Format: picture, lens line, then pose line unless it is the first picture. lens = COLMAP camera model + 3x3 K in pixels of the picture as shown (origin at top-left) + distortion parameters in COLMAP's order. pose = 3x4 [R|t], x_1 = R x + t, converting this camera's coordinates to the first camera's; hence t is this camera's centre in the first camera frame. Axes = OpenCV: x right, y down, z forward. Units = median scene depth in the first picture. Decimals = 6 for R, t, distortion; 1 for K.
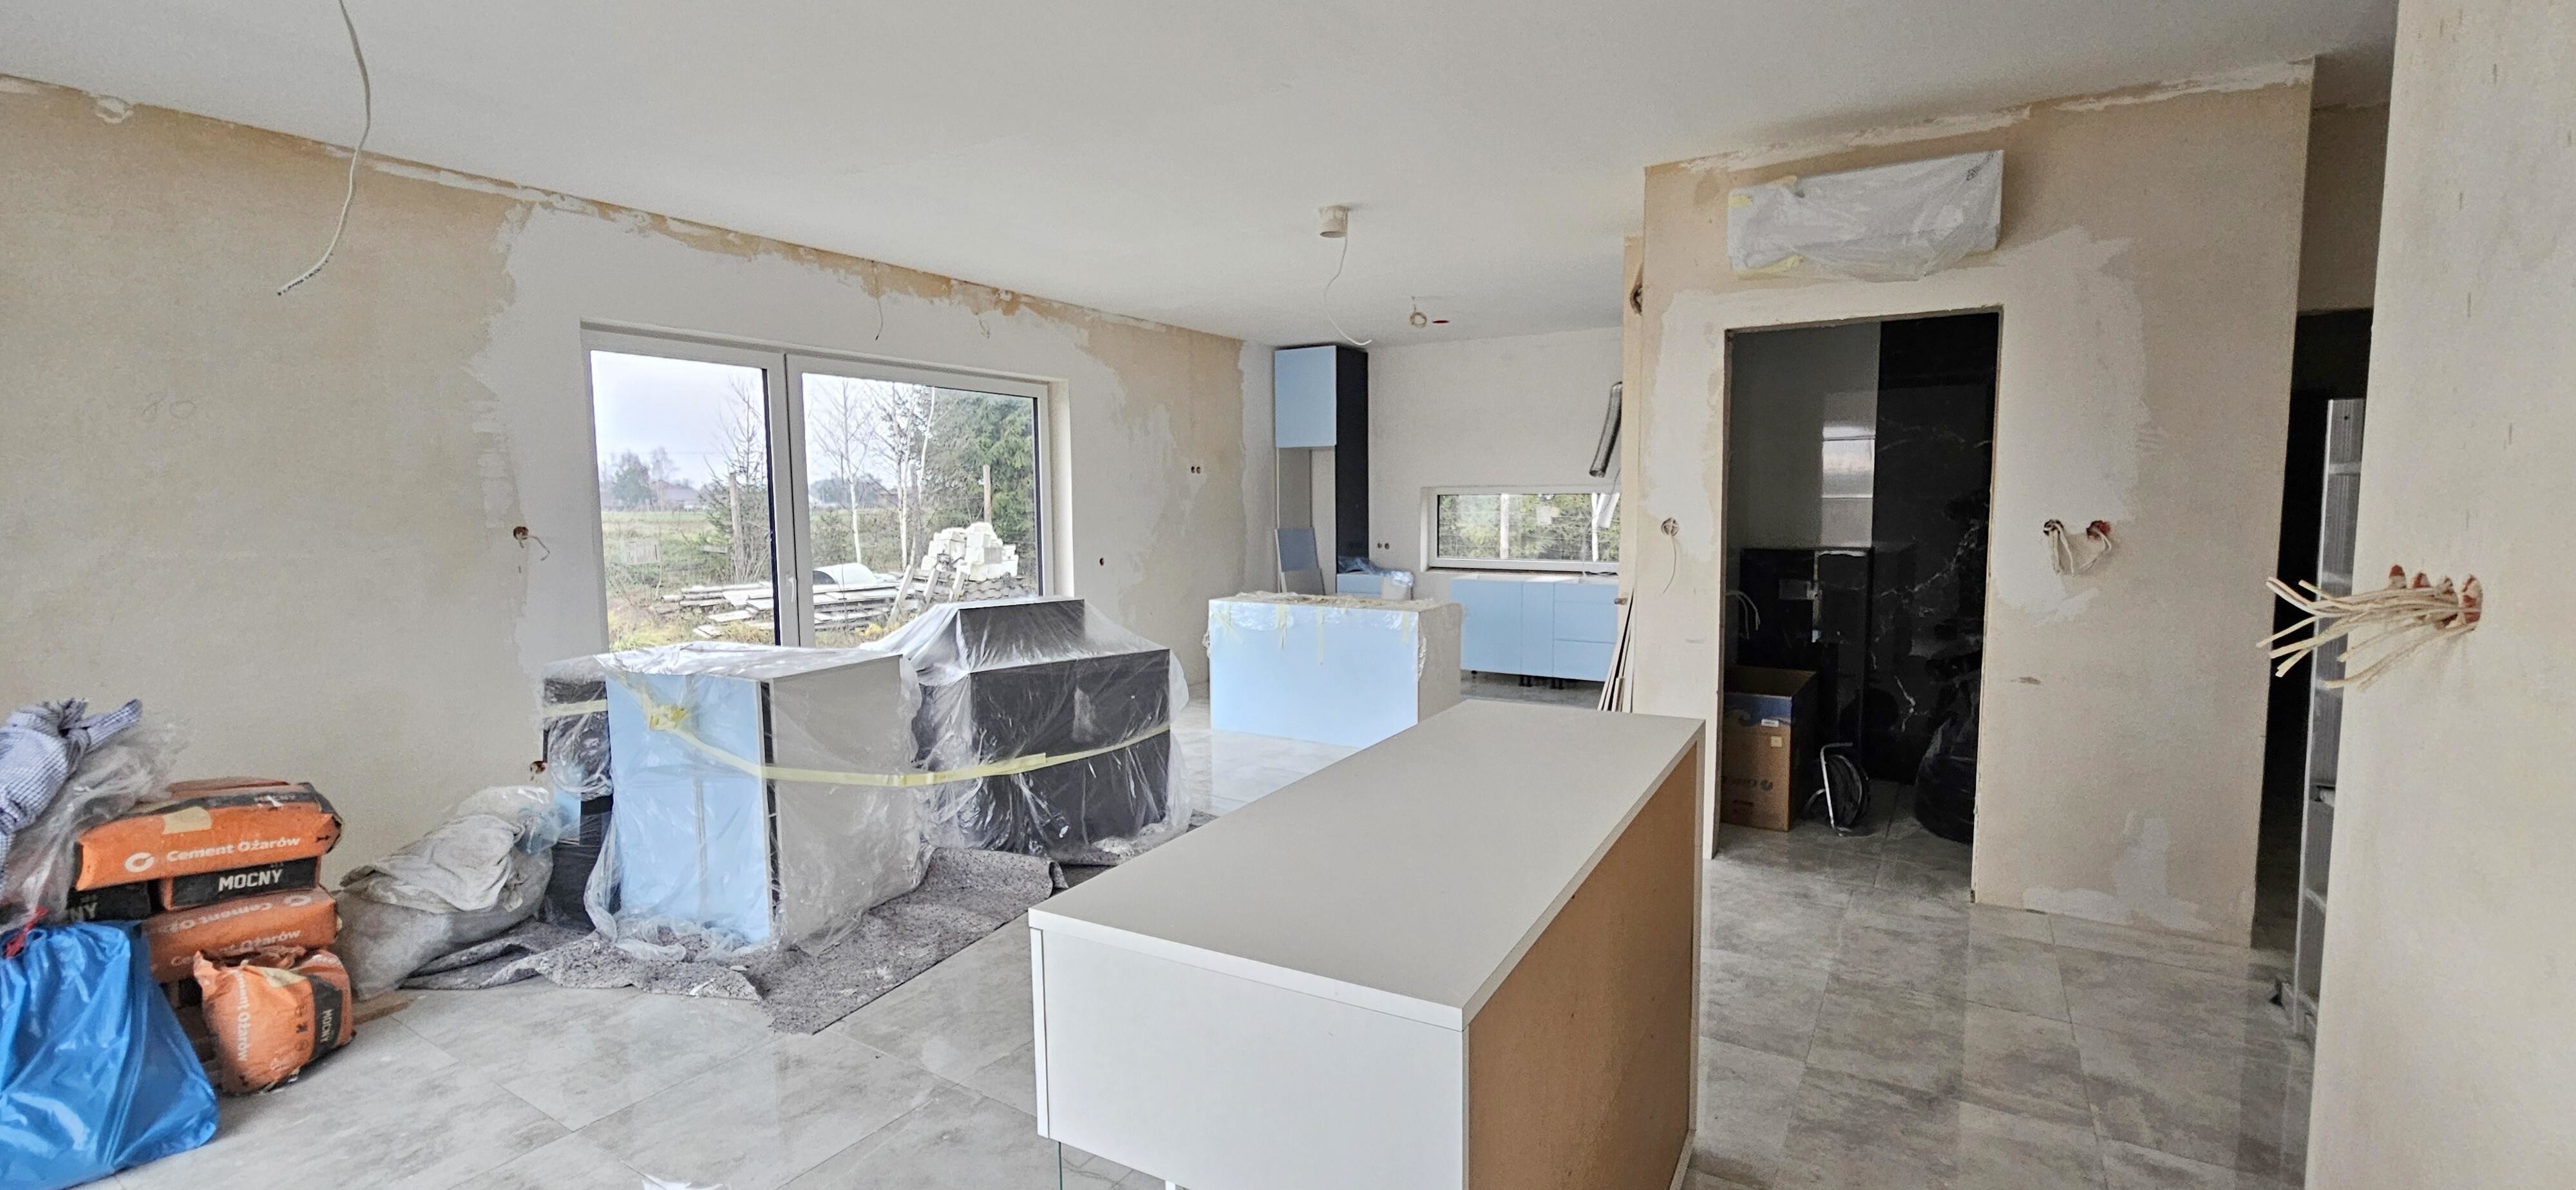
lens RADIAL K [[1051.1, 0, 1304.7], [0, 1051.1, 590.4], [0, 0, 1]] dist [0.001405, -0.000125]
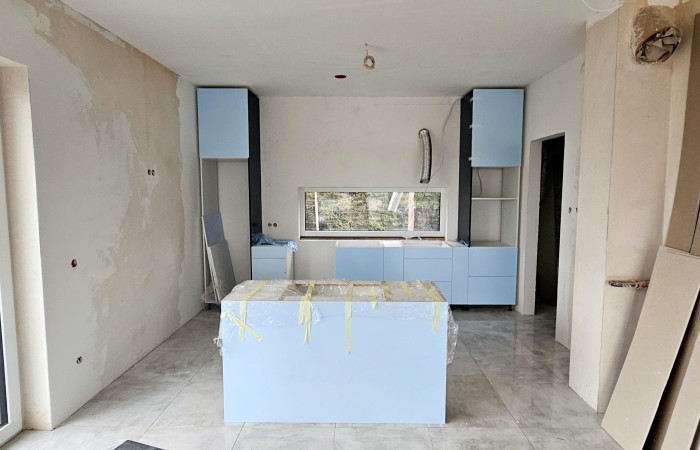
lens RADIAL K [[393.0, 0, 350.0], [0, 393.0, 225.0], [0, 0, 1]] dist [-0.001283, -0.000584]
pose [[0.855937, -0.039007, 0.515607, -0.135991], [0.035718, 0.999229, 0.016300, -0.050935], [-0.515845, 0.004465, 0.856670, 0.470139]]
